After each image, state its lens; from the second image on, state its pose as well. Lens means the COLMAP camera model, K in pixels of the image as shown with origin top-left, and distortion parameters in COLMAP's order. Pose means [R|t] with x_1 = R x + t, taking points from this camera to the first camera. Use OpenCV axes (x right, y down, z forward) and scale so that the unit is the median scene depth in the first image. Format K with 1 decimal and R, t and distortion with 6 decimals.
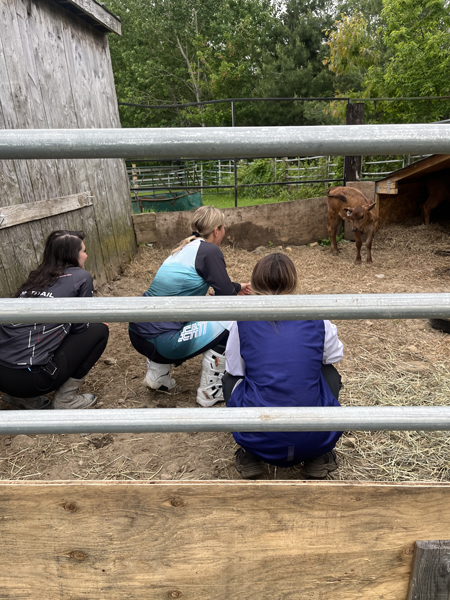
lens RADIAL K [[471.3, 0, 225.3], [0, 471.3, 299.6], [0, 0, 1]] dist [0.014393, -0.034797]
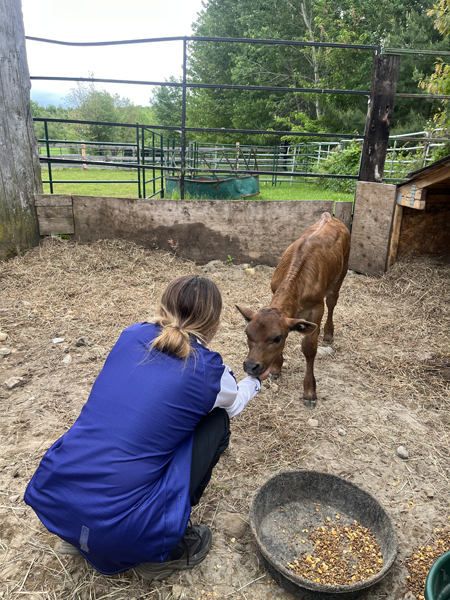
lens RADIAL K [[471.3, 0, 225.7], [0, 471.3, 299.8], [0, 0, 1]] dist [0.014393, -0.034797]
pose [[0.951305, 0.171342, -0.256242, 0.147835], [-0.162791, 0.985161, 0.054382, -0.051163], [0.261757, -0.010020, 0.965082, 0.177536]]
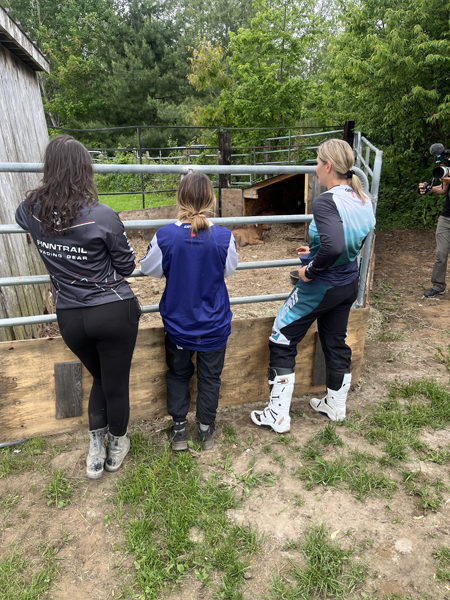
lens RADIAL K [[471.3, 0, 224.6], [0, 471.3, 301.1], [0, 0, 1]] dist [0.014393, -0.034797]
pose [[0.944750, -0.072216, 0.319739, -0.103269], [0.061653, 0.997169, 0.043050, 0.008891], [-0.321942, -0.020958, 0.946527, -0.159559]]
